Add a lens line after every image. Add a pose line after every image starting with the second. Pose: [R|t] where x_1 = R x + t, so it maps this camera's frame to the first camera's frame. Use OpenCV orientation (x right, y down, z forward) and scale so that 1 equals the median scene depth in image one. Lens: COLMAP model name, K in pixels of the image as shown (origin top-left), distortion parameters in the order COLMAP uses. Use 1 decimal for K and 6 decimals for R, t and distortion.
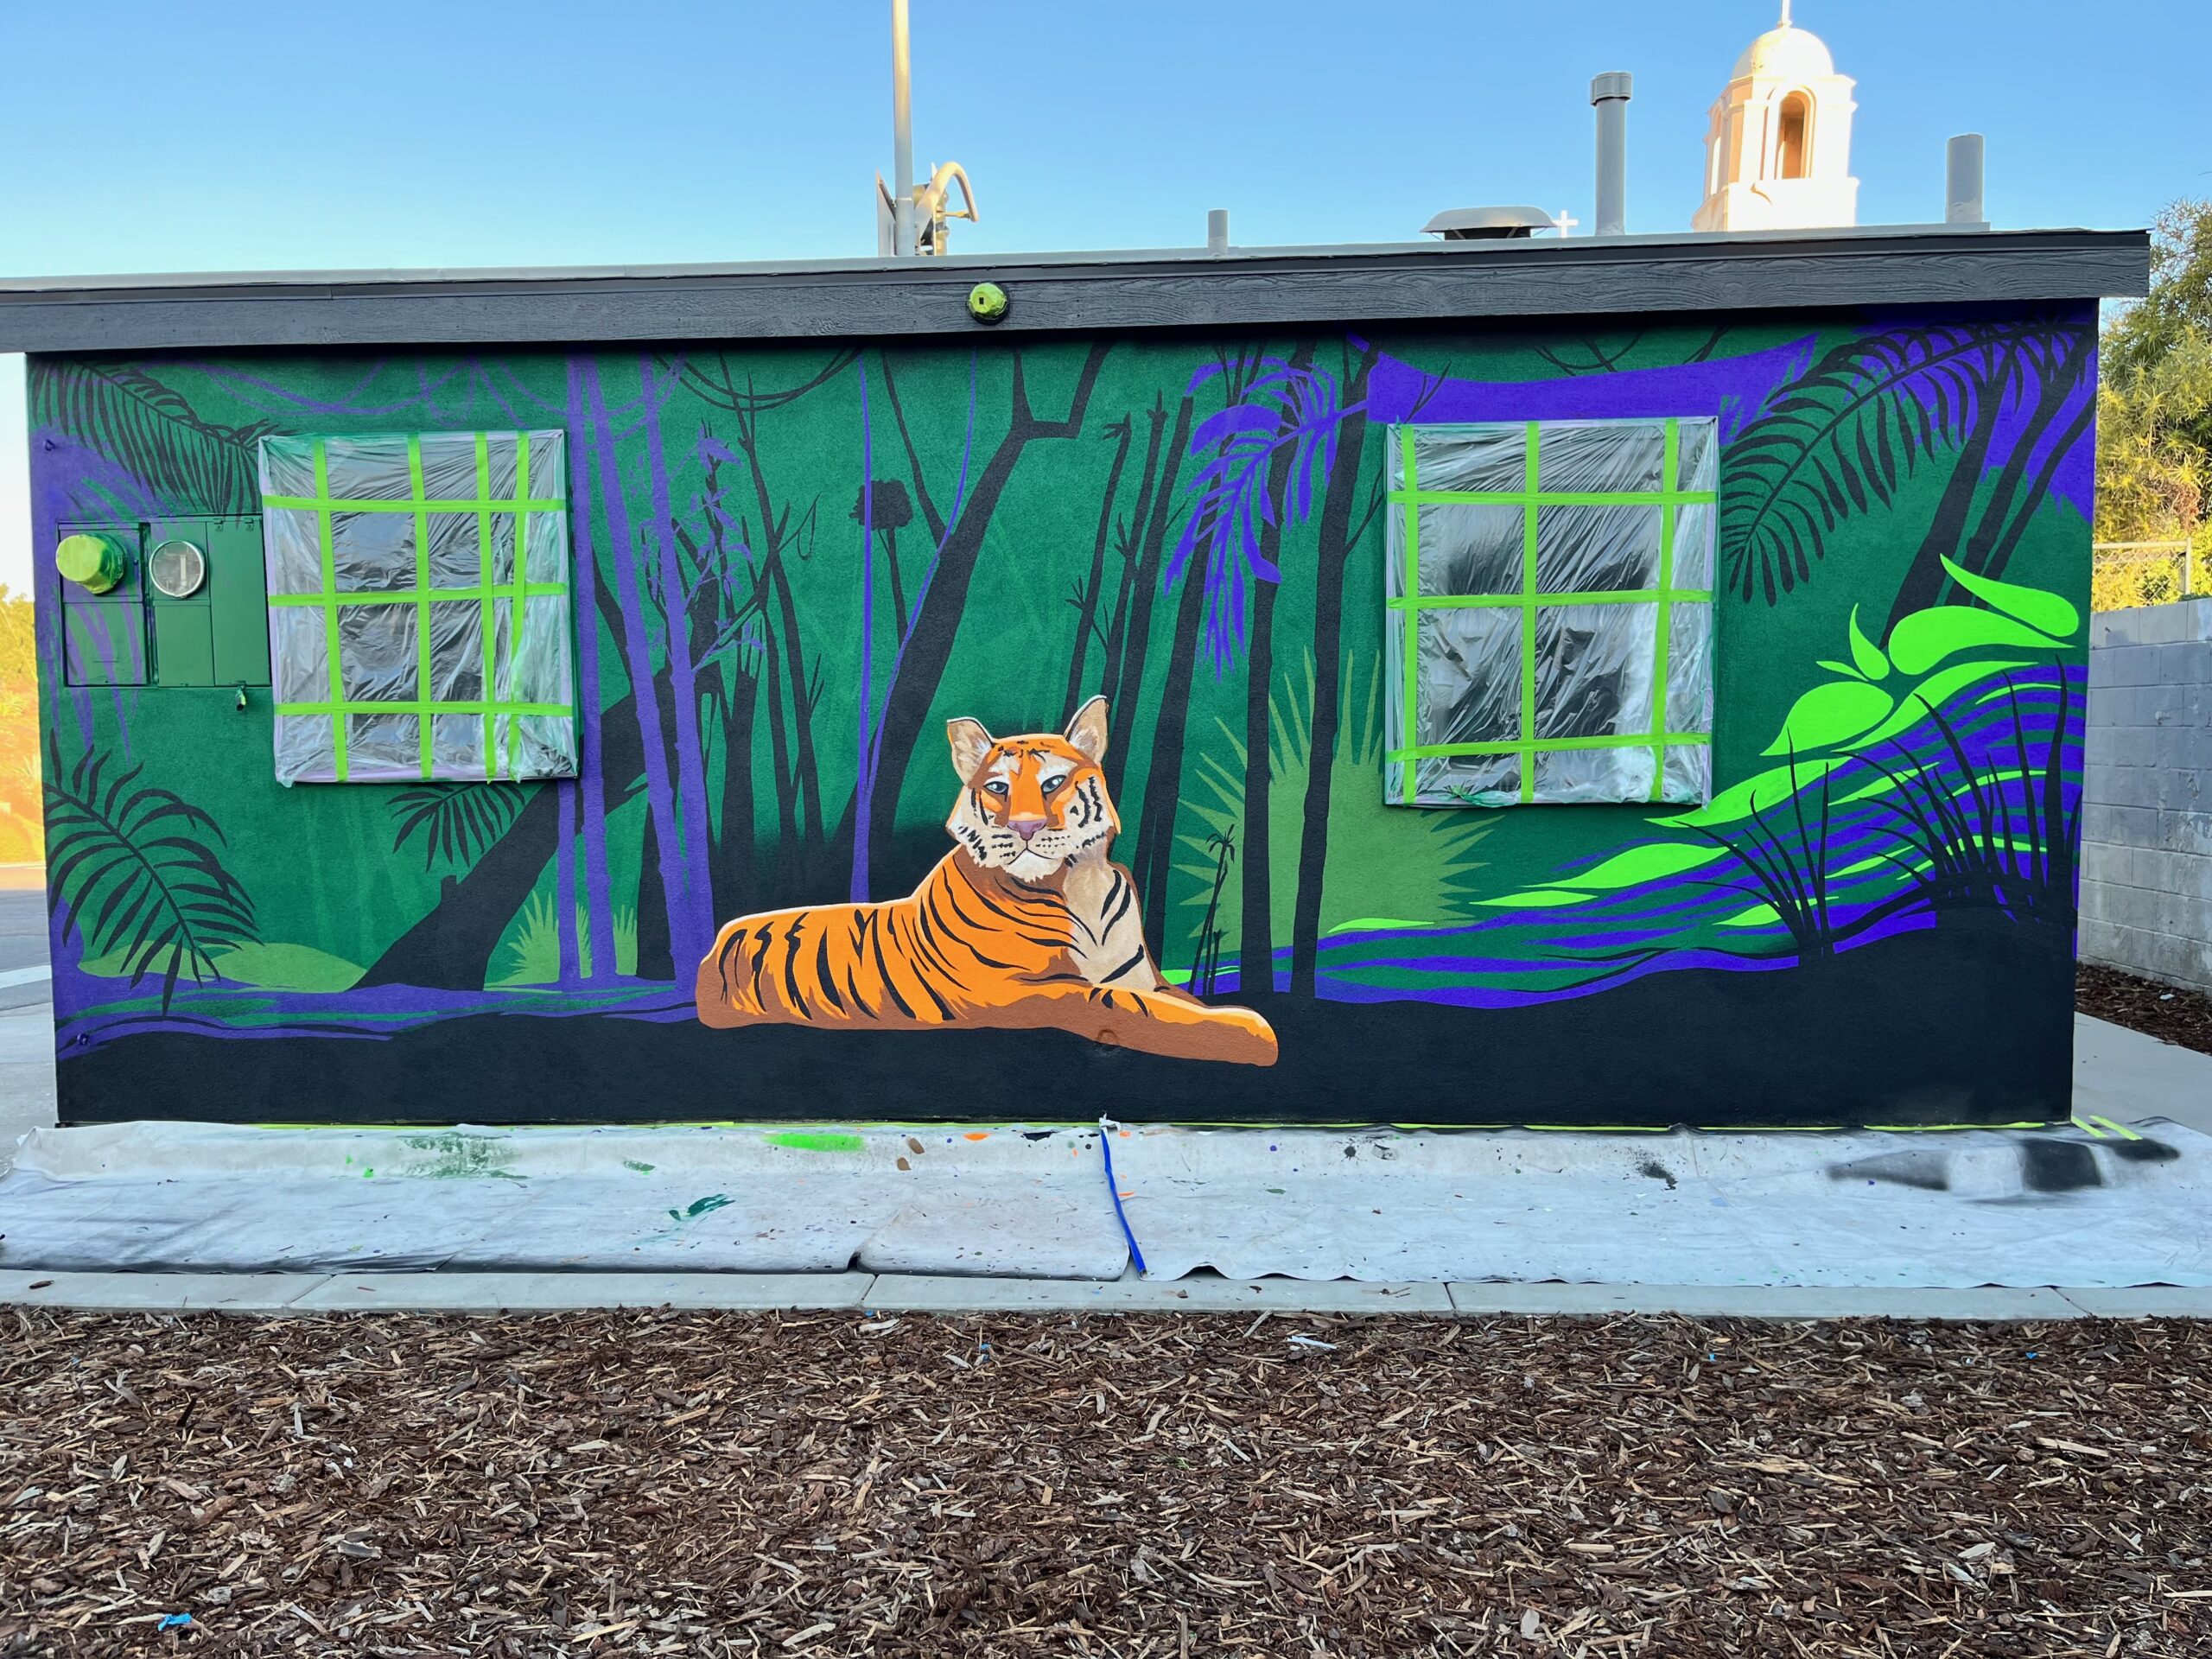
lens RADIAL K [[1656.0, 0, 1100.6], [0, 1656.0, 848.3], [0, 0, 1]] dist [0.076977, -0.099884]
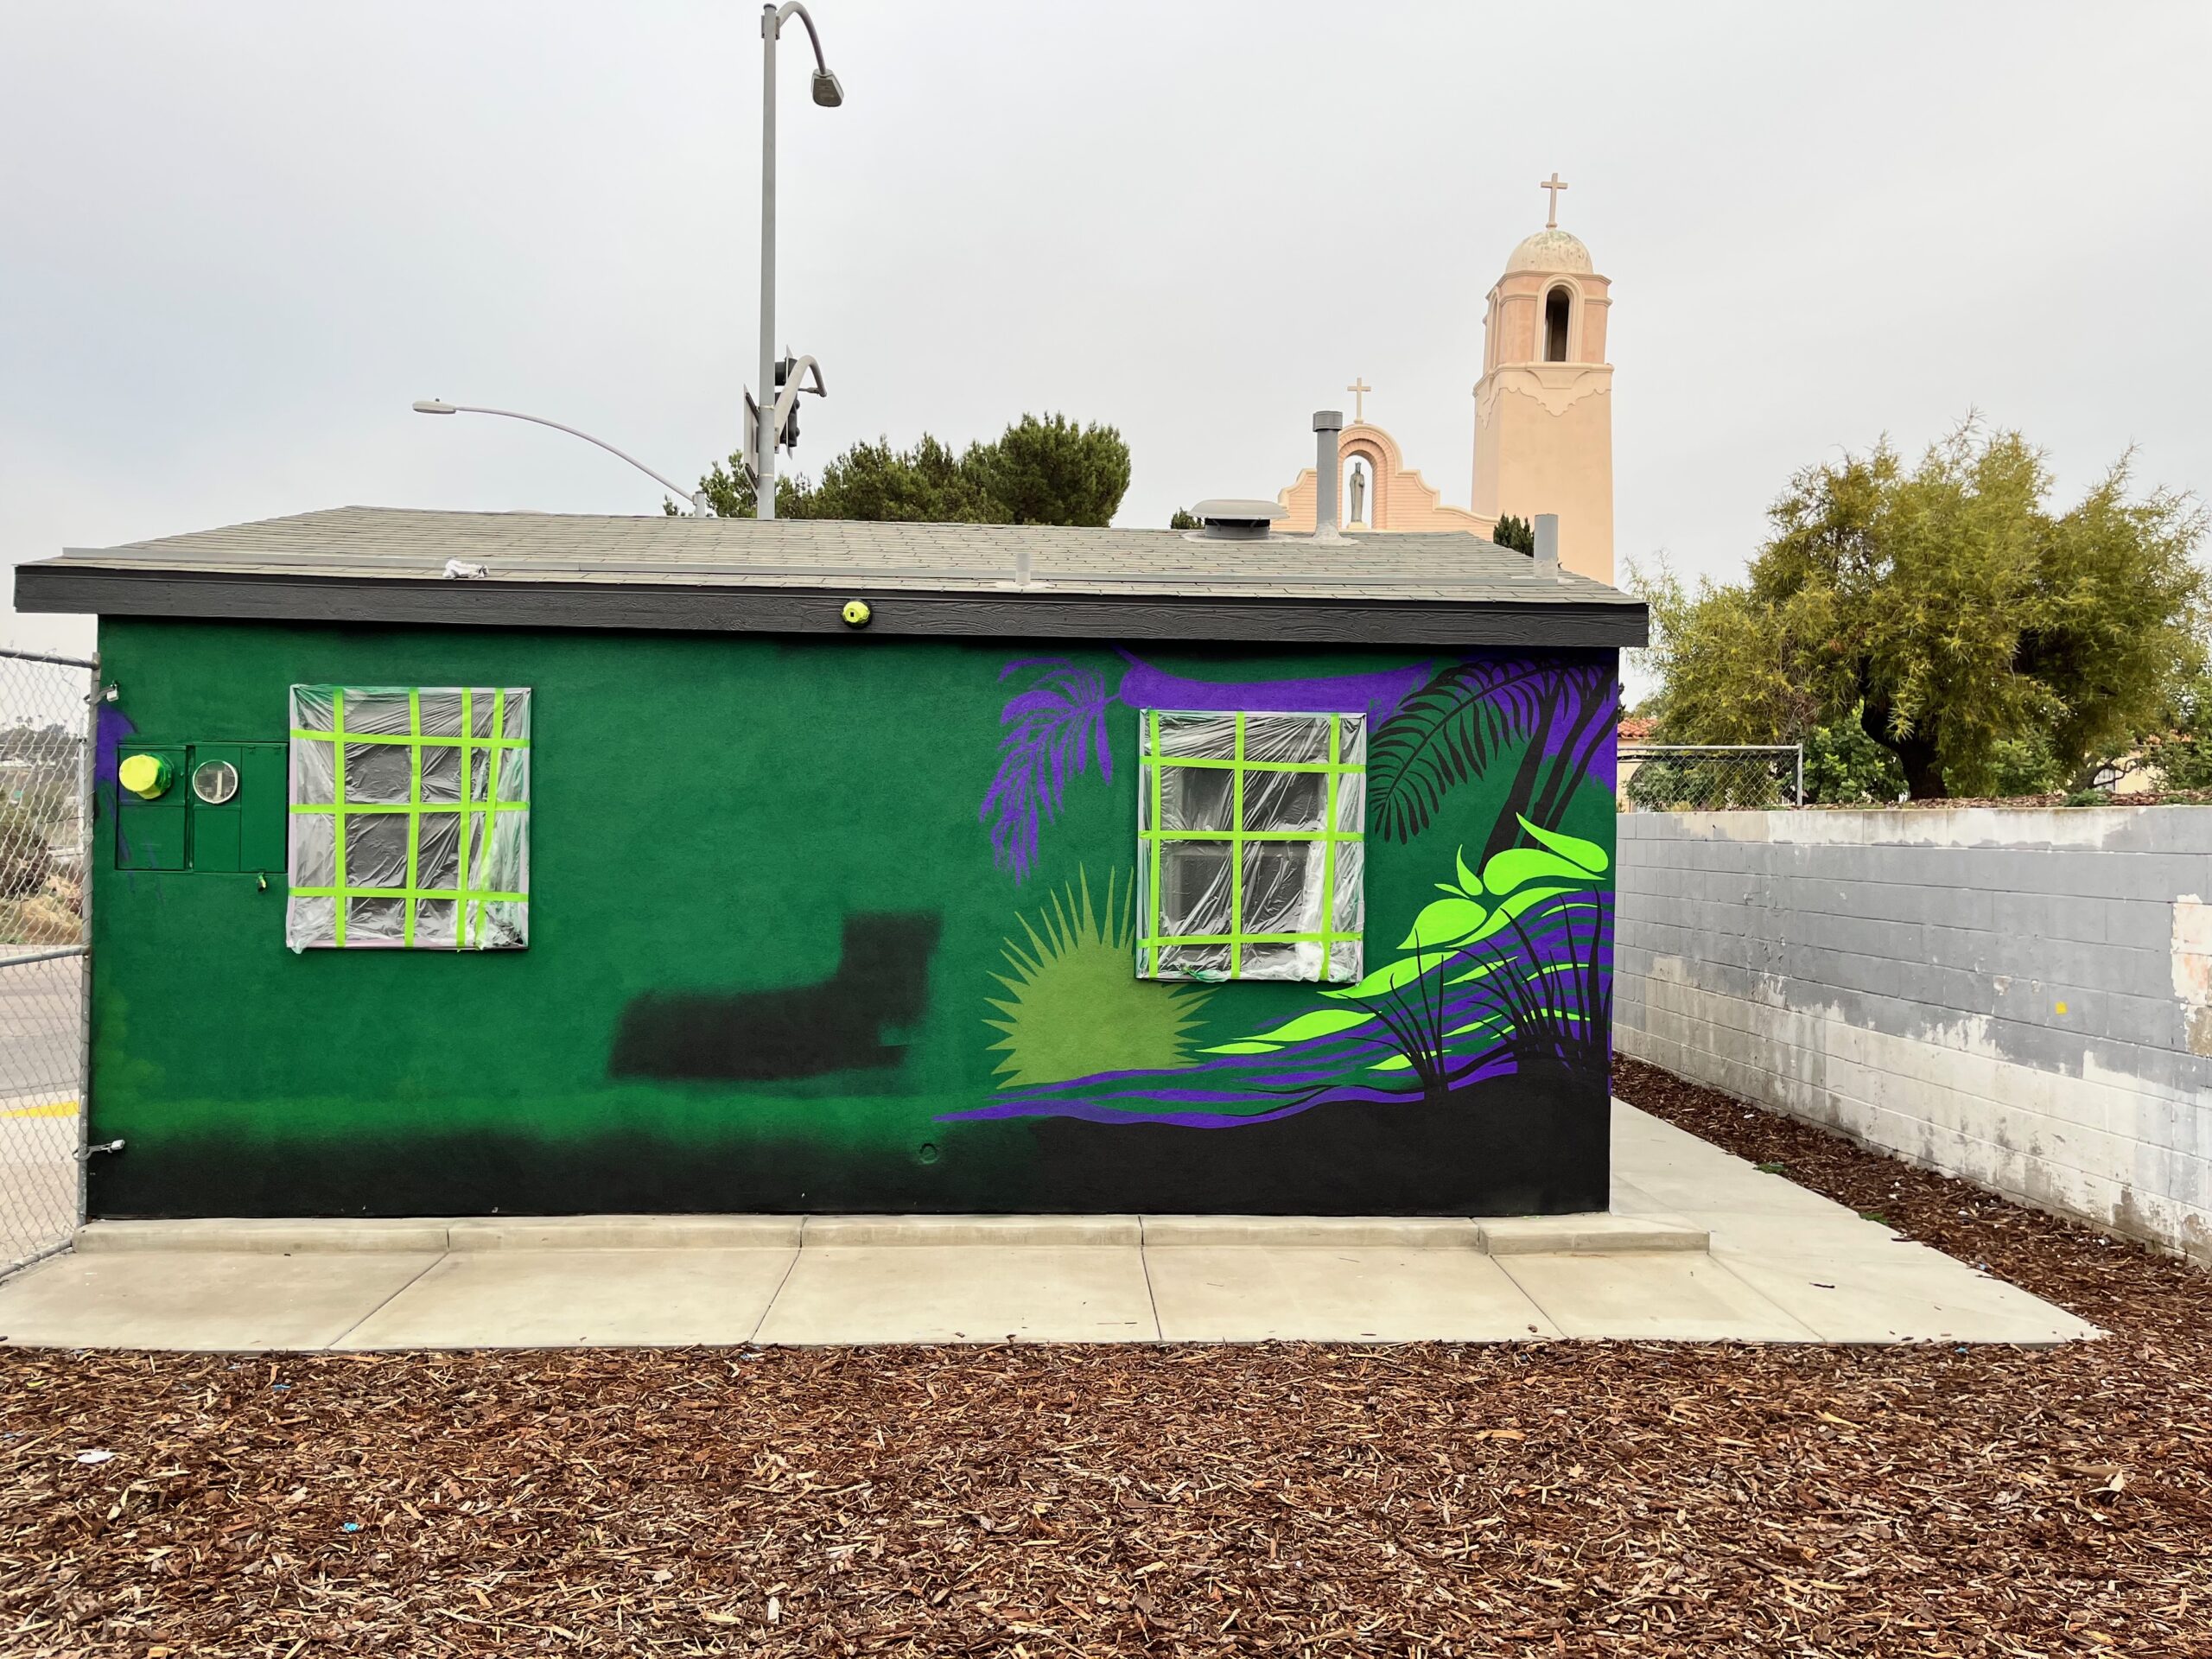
lens RADIAL K [[1666.9, 0, 1098.0], [0, 1666.9, 825.3], [0, 0, 1]] dist [0.072688, -0.095174]
pose [[0.994421, 0.024967, 0.102488, -0.005106], [-0.017518, 0.997181, -0.072956, -0.051096], [-0.104020, 0.070754, 0.992055, -0.377734]]
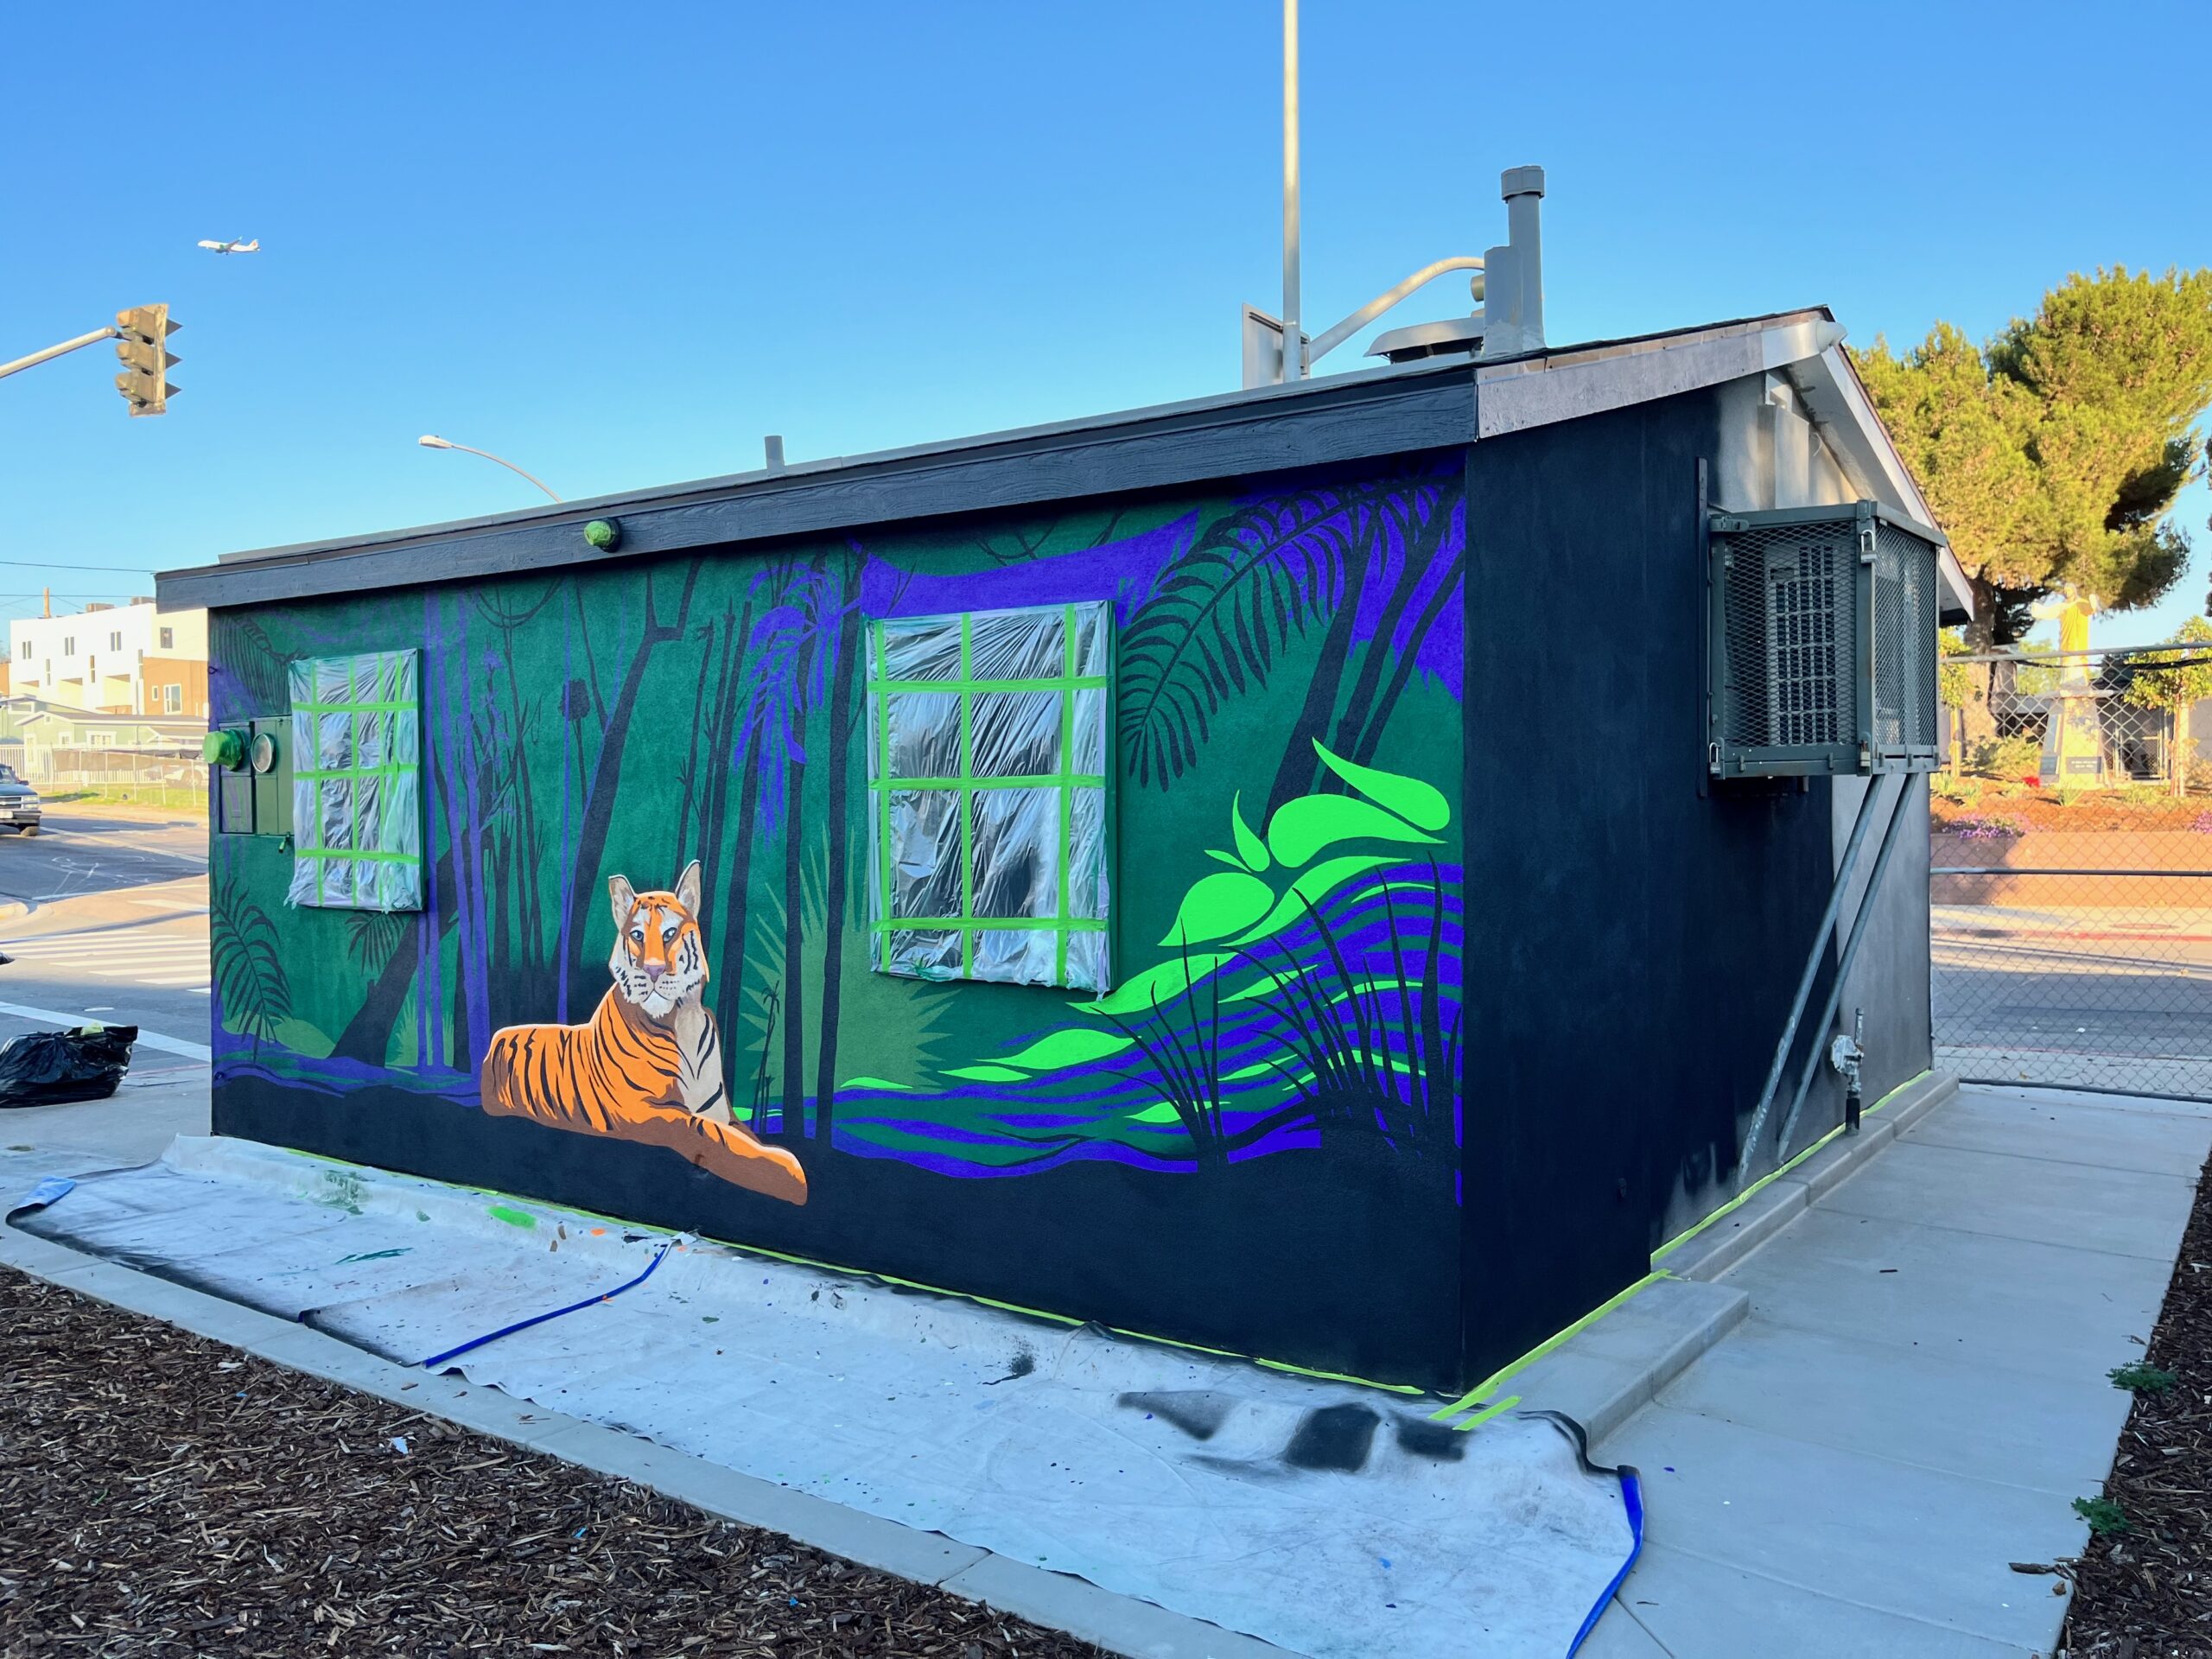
lens RADIAL K [[1656.0, 0, 1100.6], [0, 1656.0, 848.3], [0, 0, 1]] dist [0.076977, -0.099884]
pose [[0.849550, 0.023724, -0.526975, 0.847922], [-0.041276, 0.998915, -0.021572, -0.087695], [0.525891, 0.040078, 0.849607, 0.169775]]
